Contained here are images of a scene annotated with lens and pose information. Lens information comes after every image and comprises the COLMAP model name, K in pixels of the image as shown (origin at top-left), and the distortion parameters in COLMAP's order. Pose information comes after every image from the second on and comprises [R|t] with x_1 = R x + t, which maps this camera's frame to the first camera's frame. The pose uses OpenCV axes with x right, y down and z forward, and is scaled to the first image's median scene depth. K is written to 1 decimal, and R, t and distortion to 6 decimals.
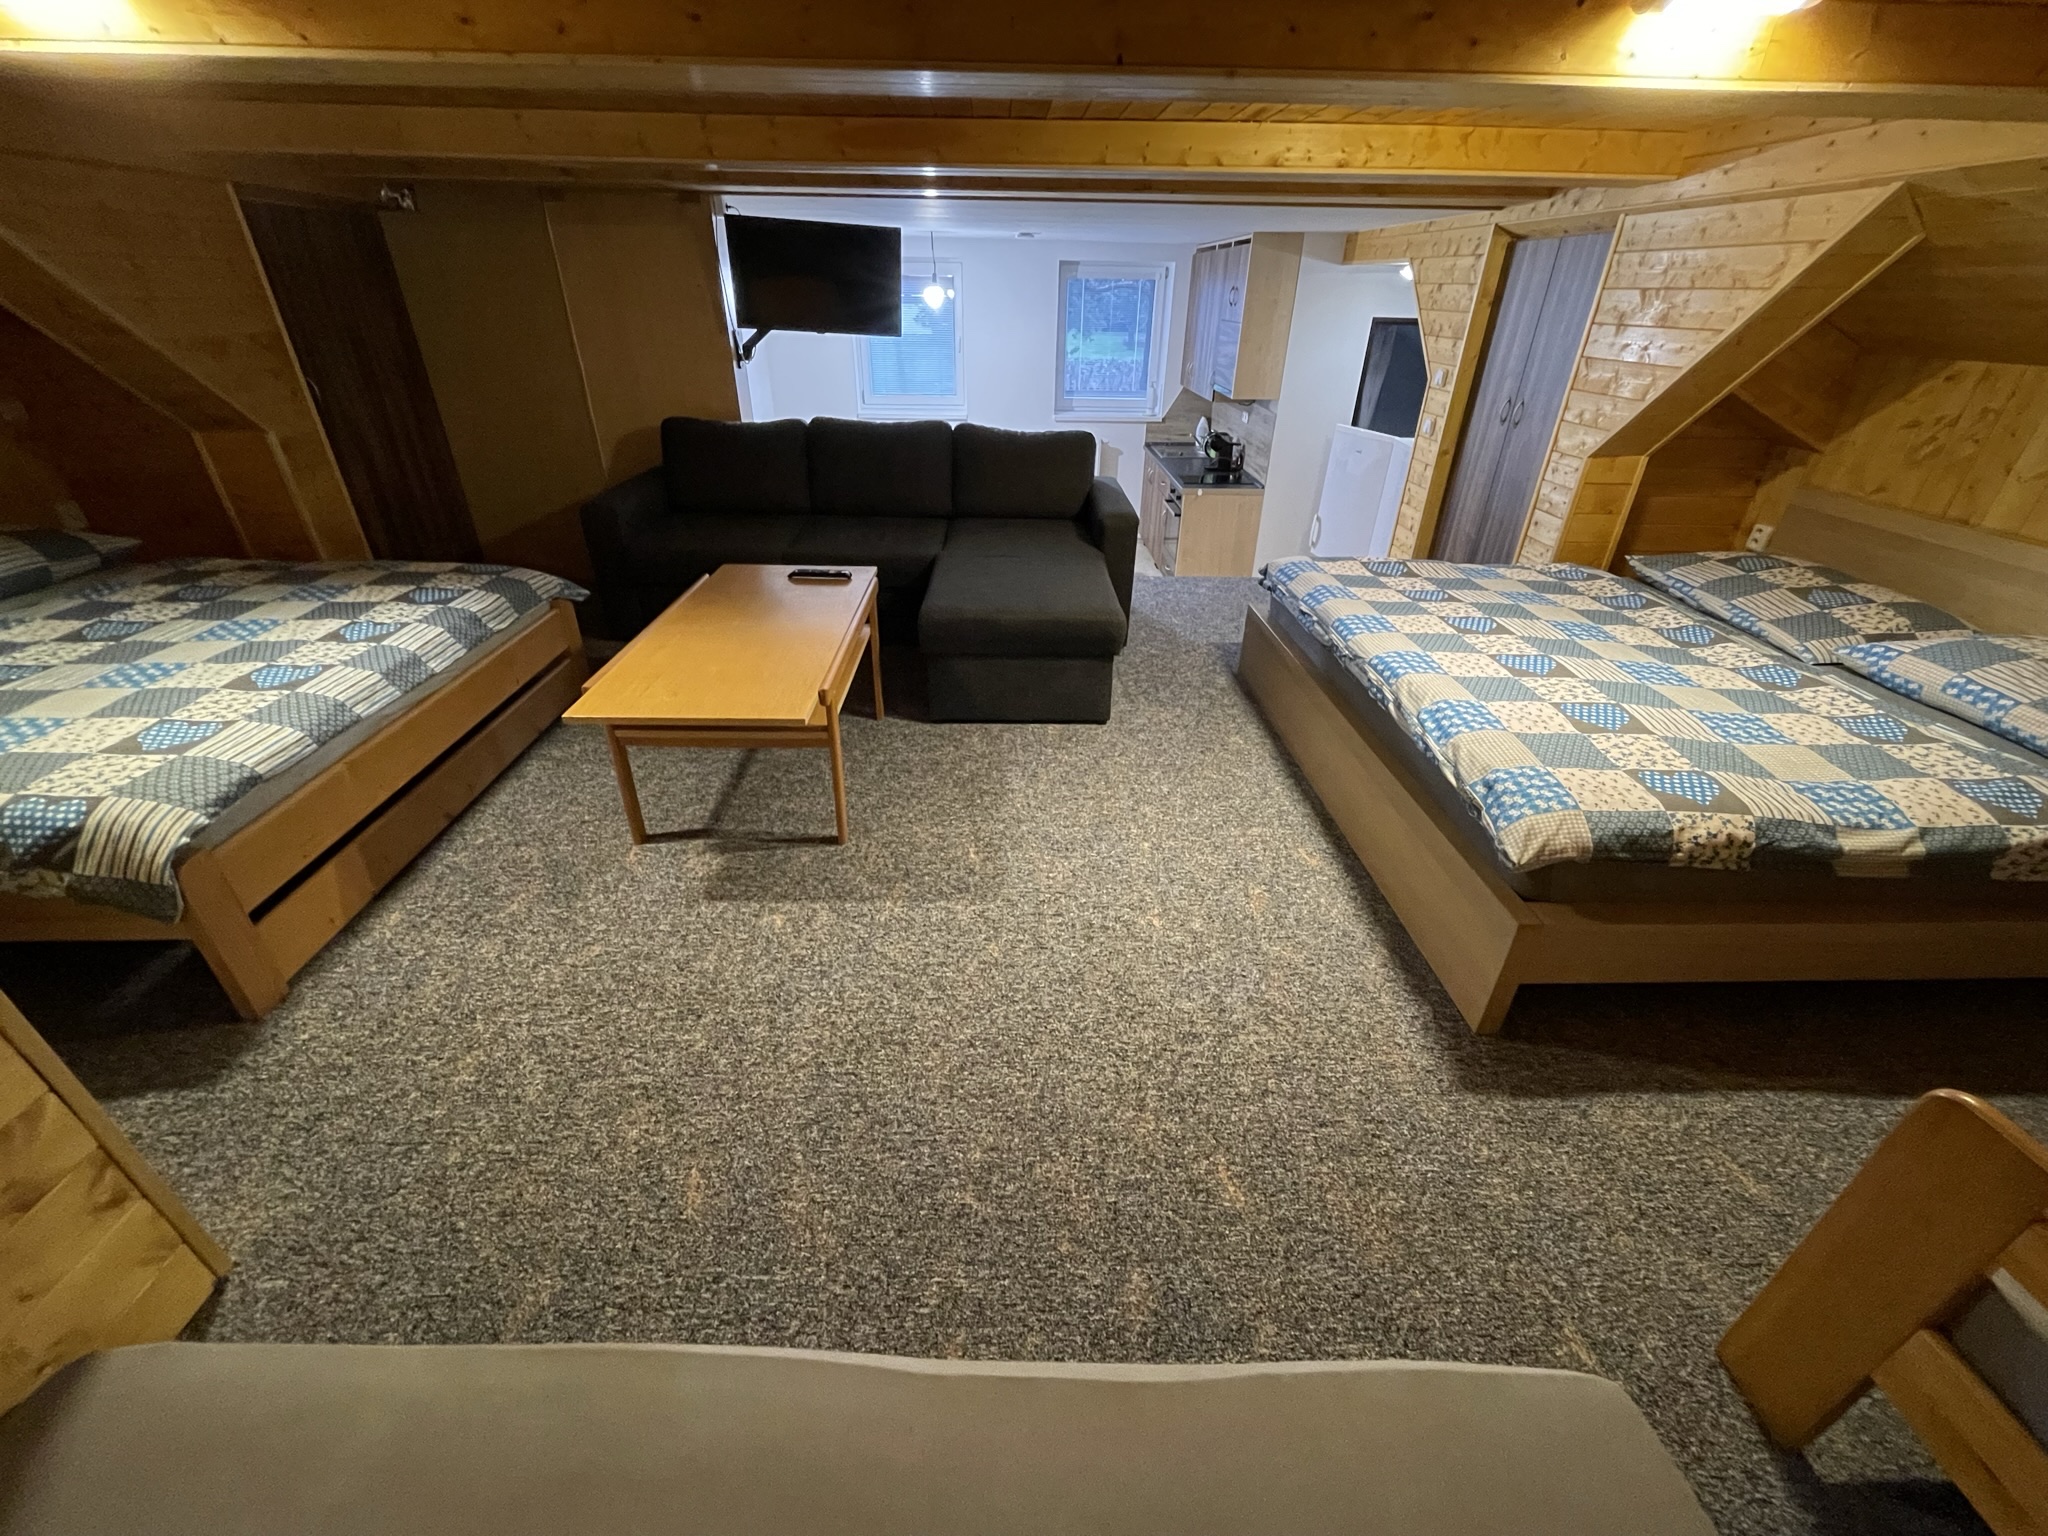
lens RADIAL K [[830.0, 0, 1020.2], [0, 830.0, 762.8], [0, 0, 1]] dist [-0.003831, -0.000370]
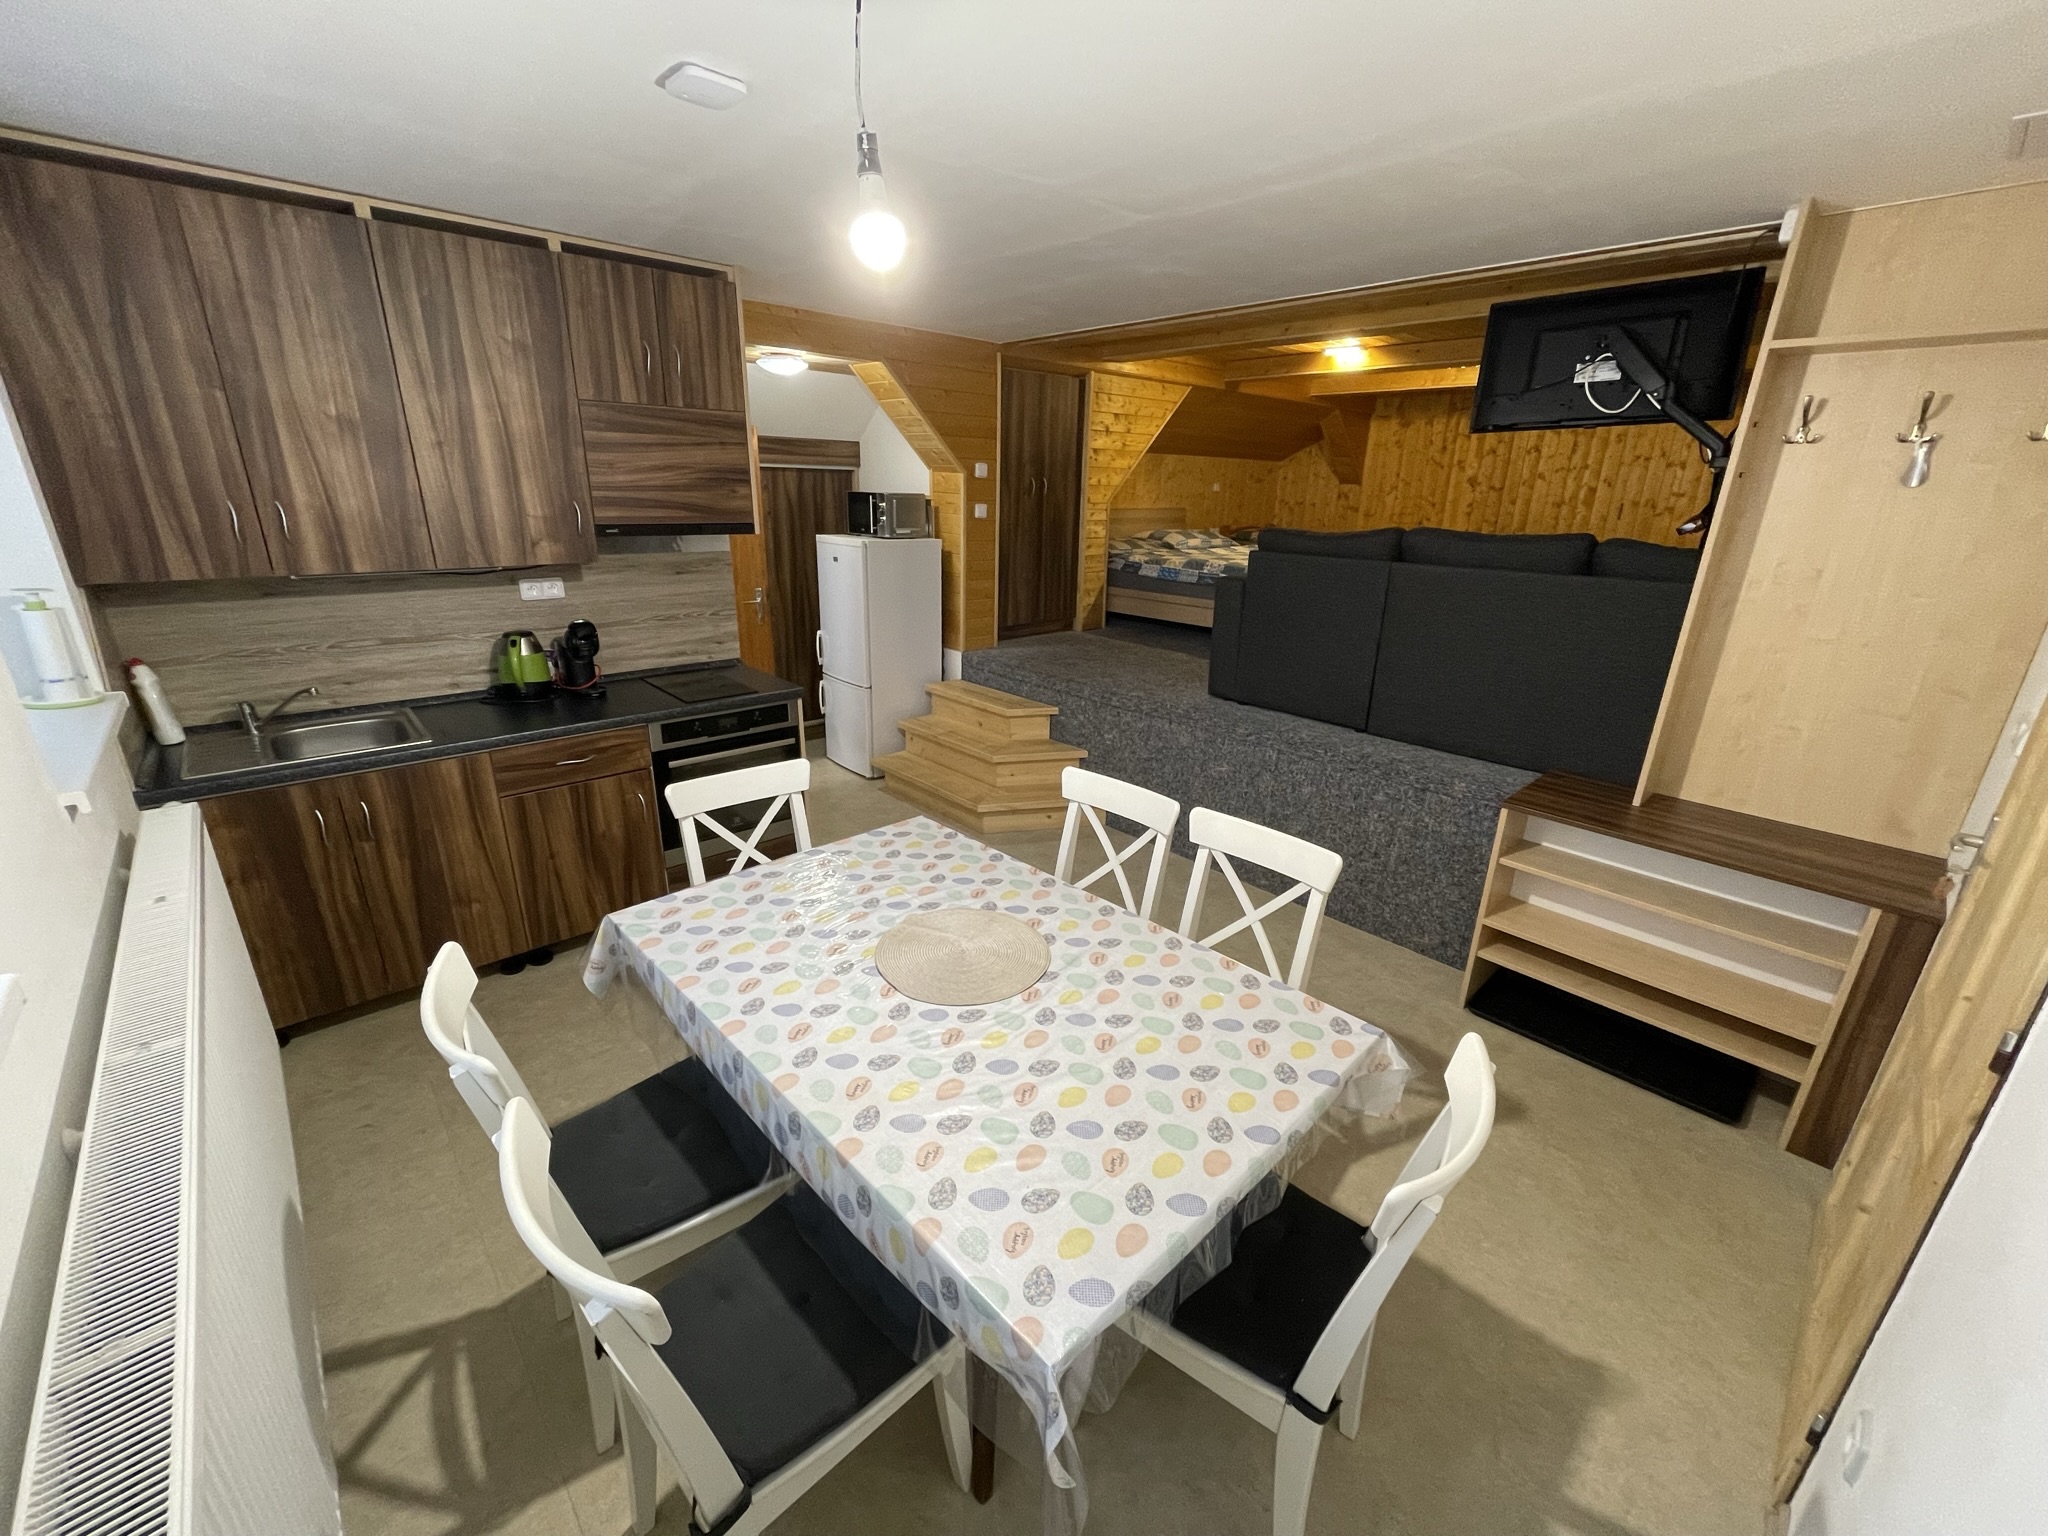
lens RADIAL K [[823.6, 0, 1026.2], [0, 823.6, 765.4], [0, 0, 1]] dist [-0.002495, -0.000476]
pose [[-0.662786, -0.271714, 0.697773, -0.724145], [0.343348, 0.717837, 0.605659, -1.335293], [-0.665453, 0.641001, -0.382479, 2.628775]]
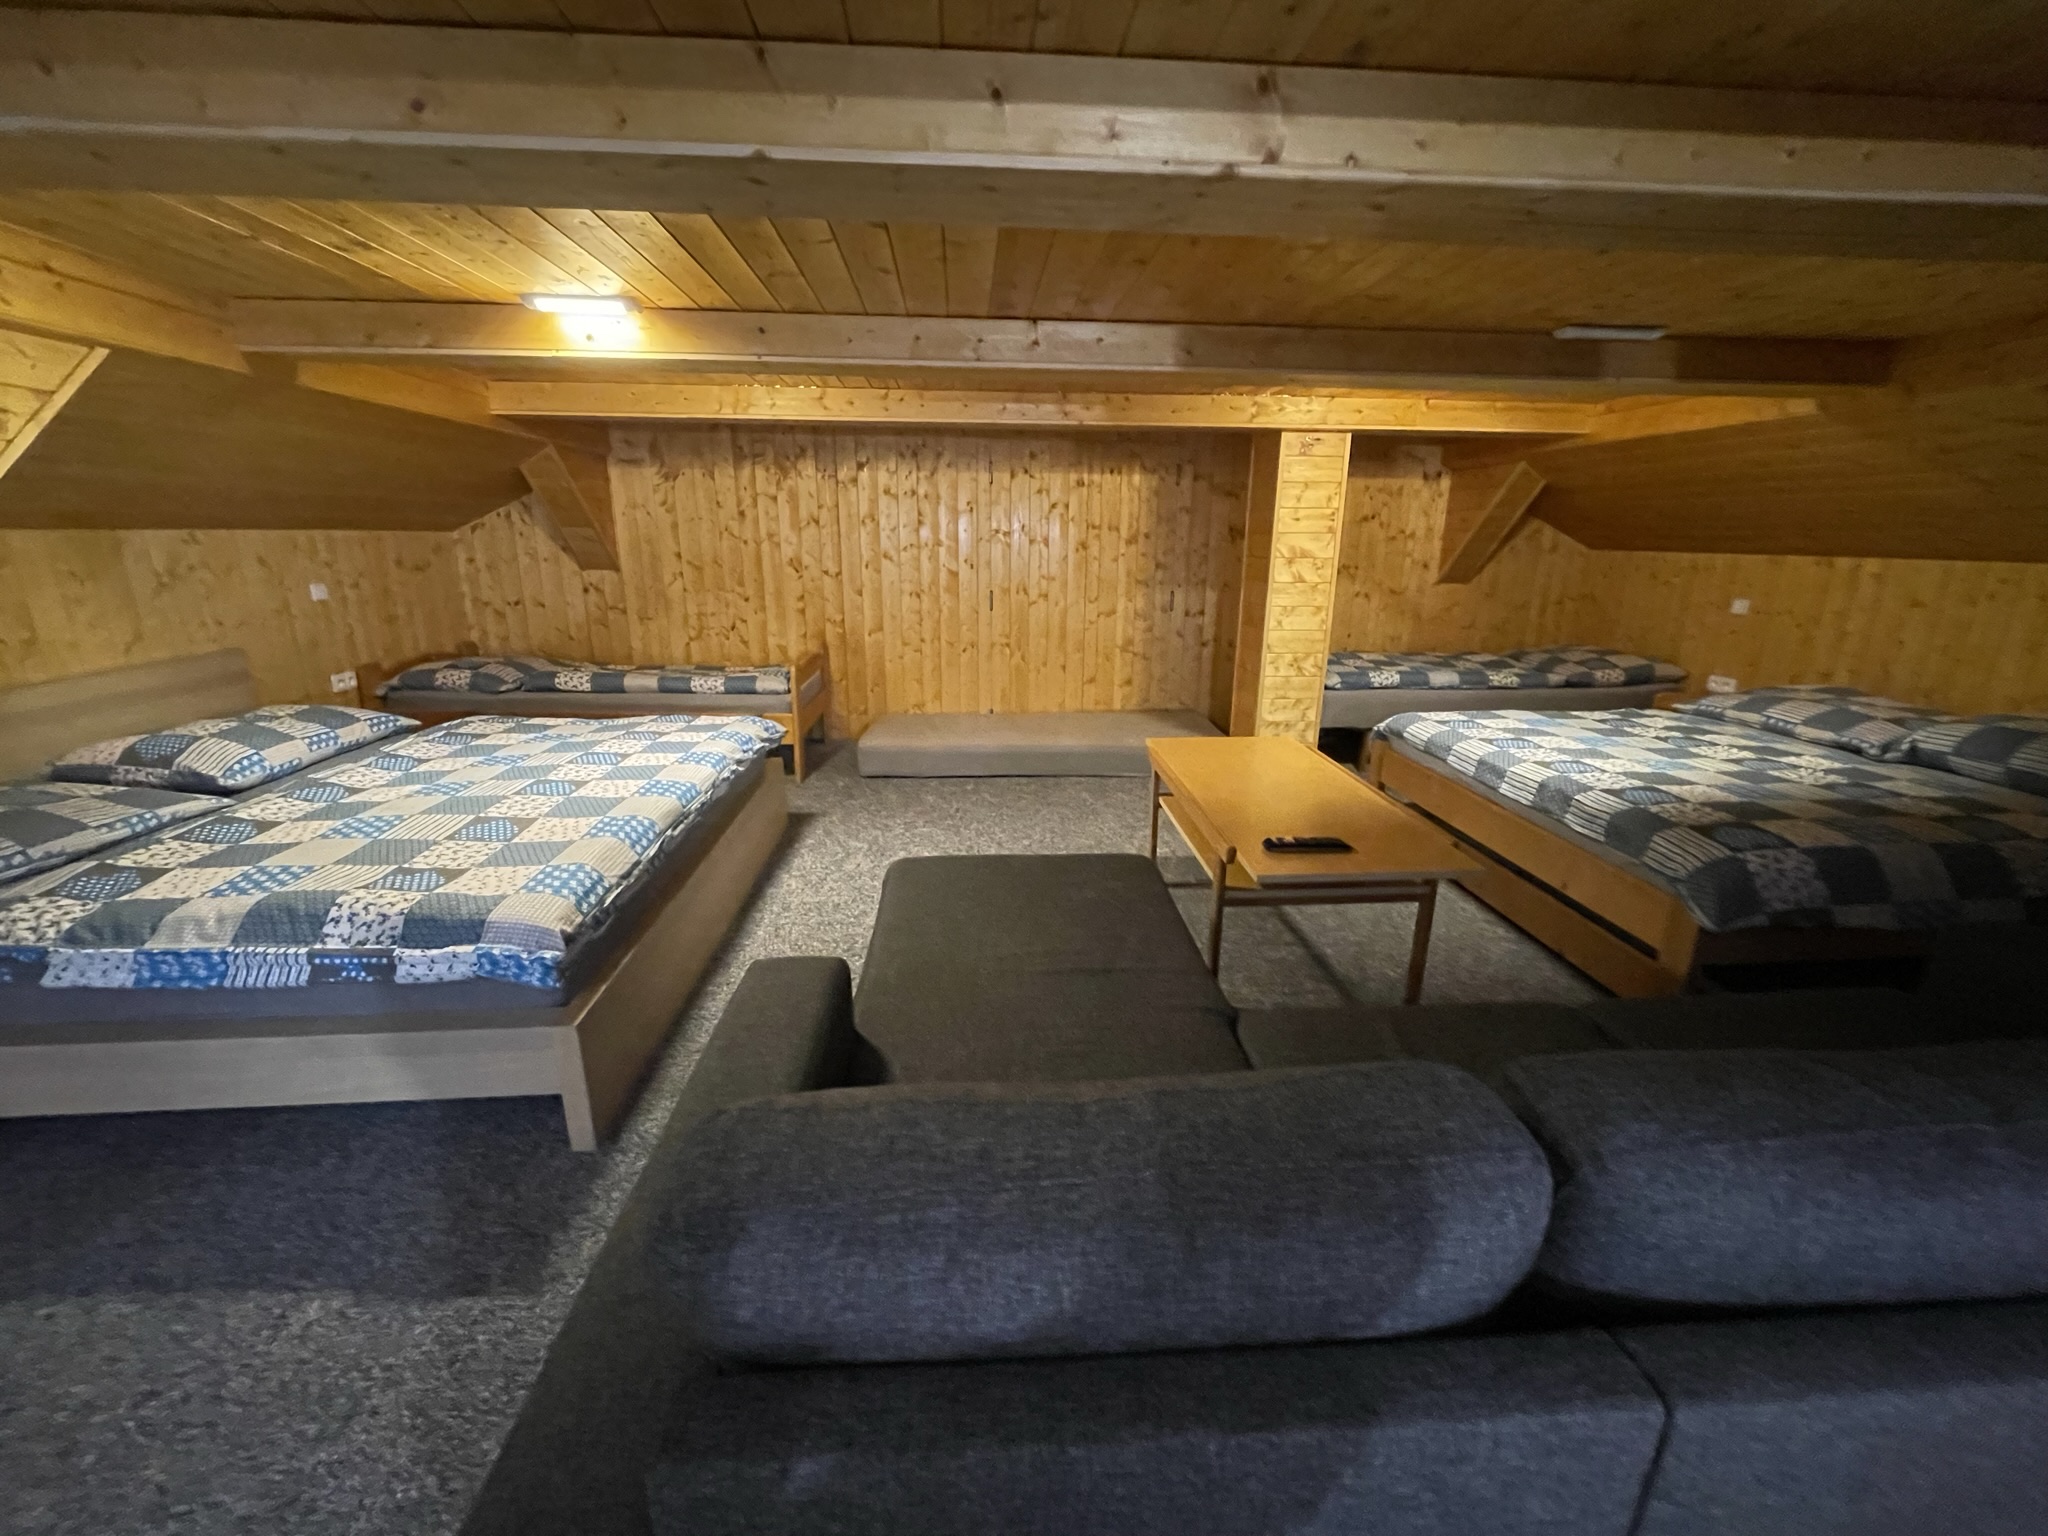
lens RADIAL K [[823.6, 0, 1026.2], [0, 823.6, 765.4], [0, 0, 1]] dist [-0.002495, -0.000476]
pose [[-0.998585, -0.011116, -0.052000, 0.044202], [-0.044847, 0.701488, 0.711269, -0.855579], [0.028571, 0.712594, -0.700994, 1.601228]]
